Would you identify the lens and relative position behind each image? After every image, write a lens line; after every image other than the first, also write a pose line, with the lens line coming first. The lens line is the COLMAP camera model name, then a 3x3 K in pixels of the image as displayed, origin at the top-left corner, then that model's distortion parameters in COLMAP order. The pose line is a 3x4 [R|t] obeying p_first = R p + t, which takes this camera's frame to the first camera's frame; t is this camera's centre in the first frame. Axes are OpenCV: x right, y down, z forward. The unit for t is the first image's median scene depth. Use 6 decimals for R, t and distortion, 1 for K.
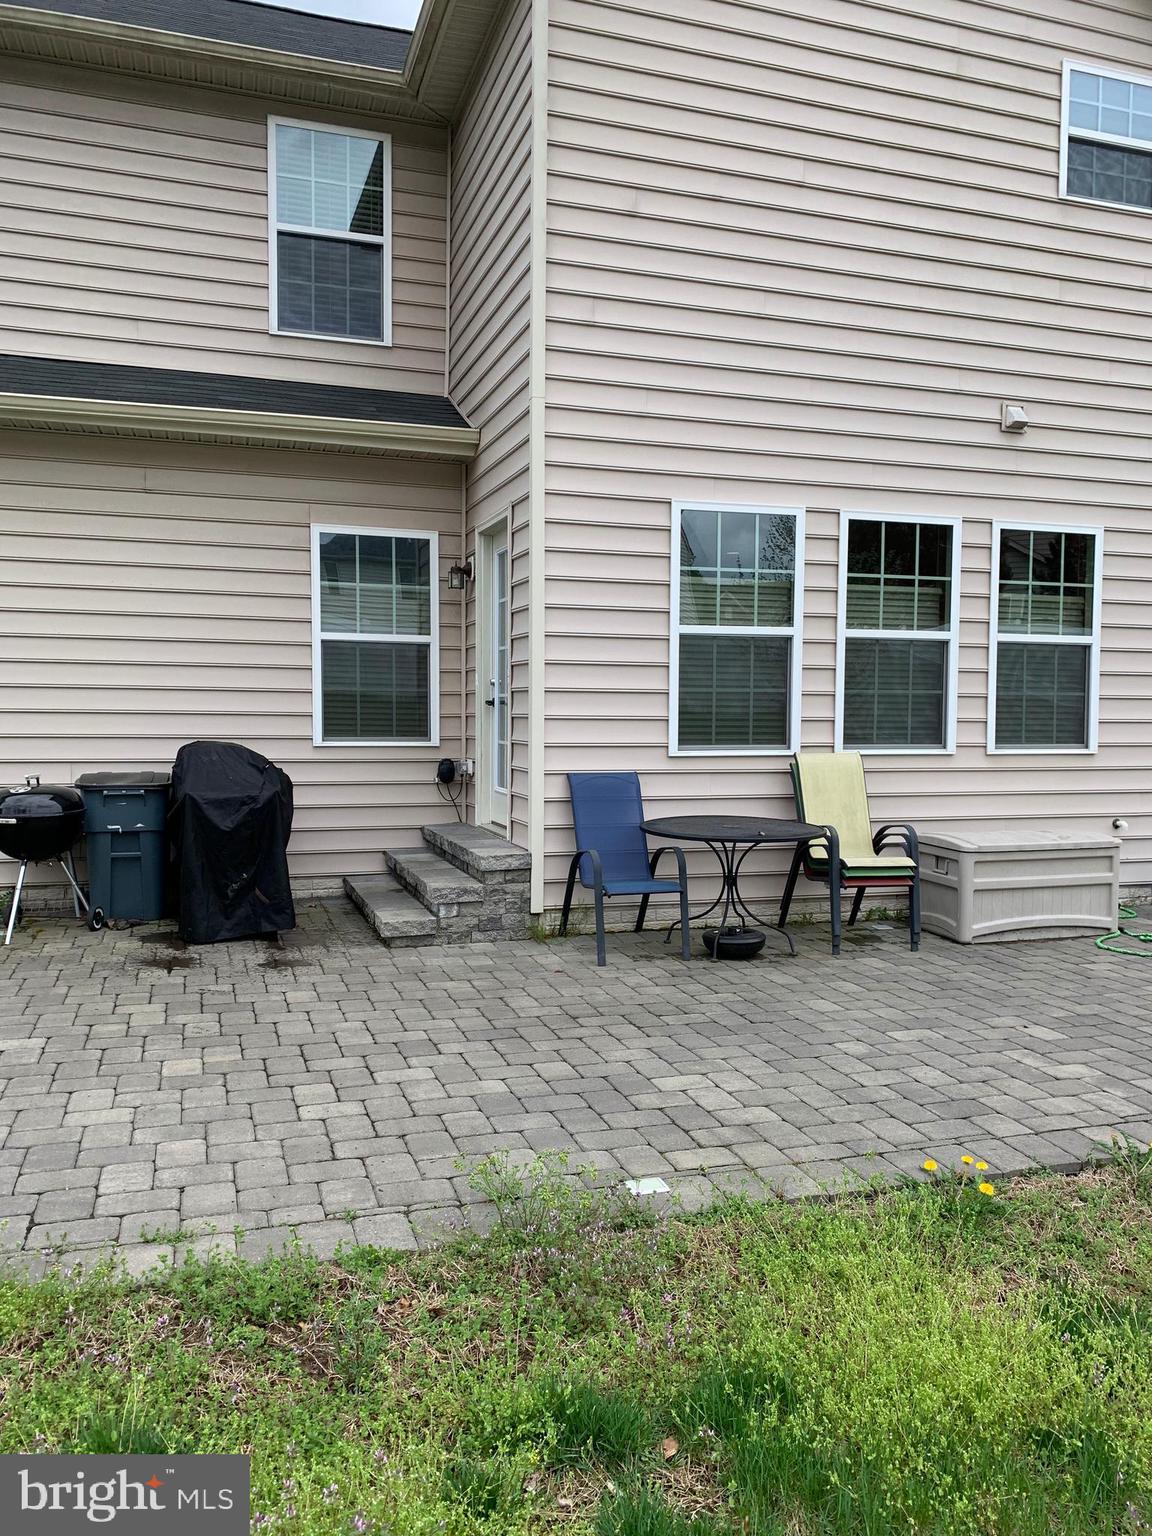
lens RADIAL K [[1180.2, 0, 578.6], [0, 1180.2, 760.2], [0, 0, 1]] dist [0.034033, -0.042584]
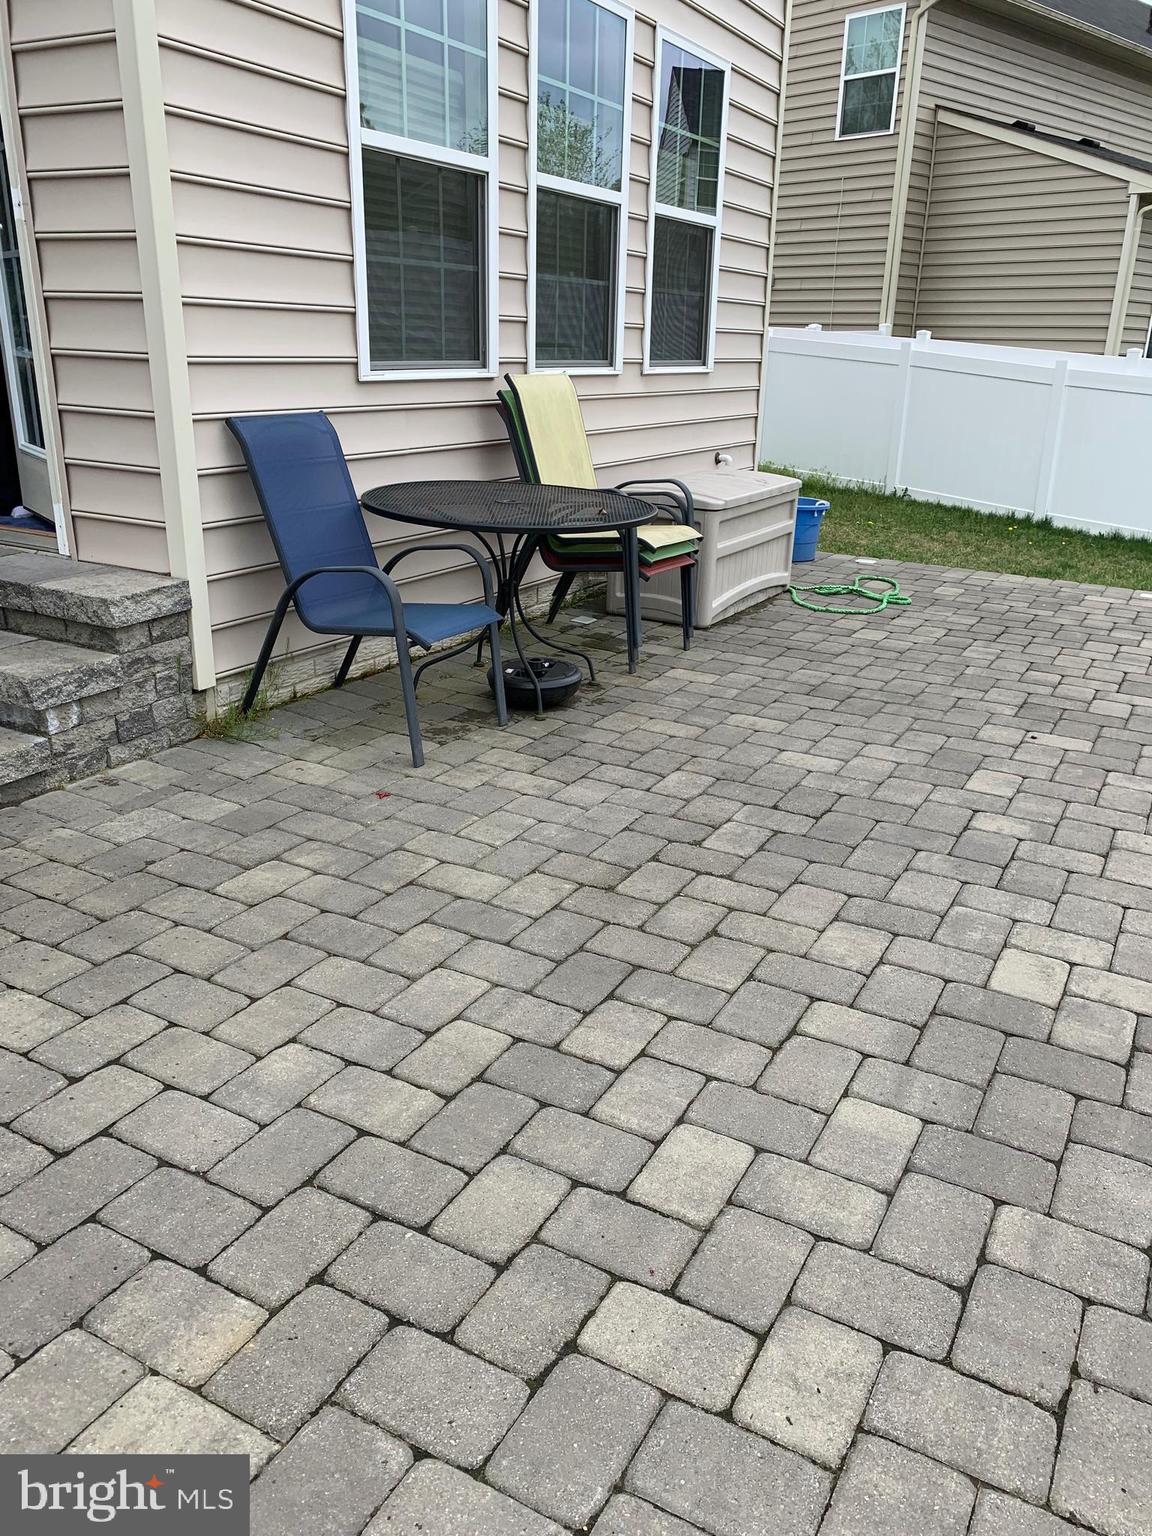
lens RADIAL K [[1168.4, 0, 551.8], [0, 1168.4, 805.3], [0, 0, 1]] dist [0.001915, -0.070960]
pose [[0.730655, -0.243181, 0.637971, -0.283691], [0.012310, 0.938957, 0.343813, -0.003755], [-0.682636, -0.243355, 0.689047, 0.519001]]
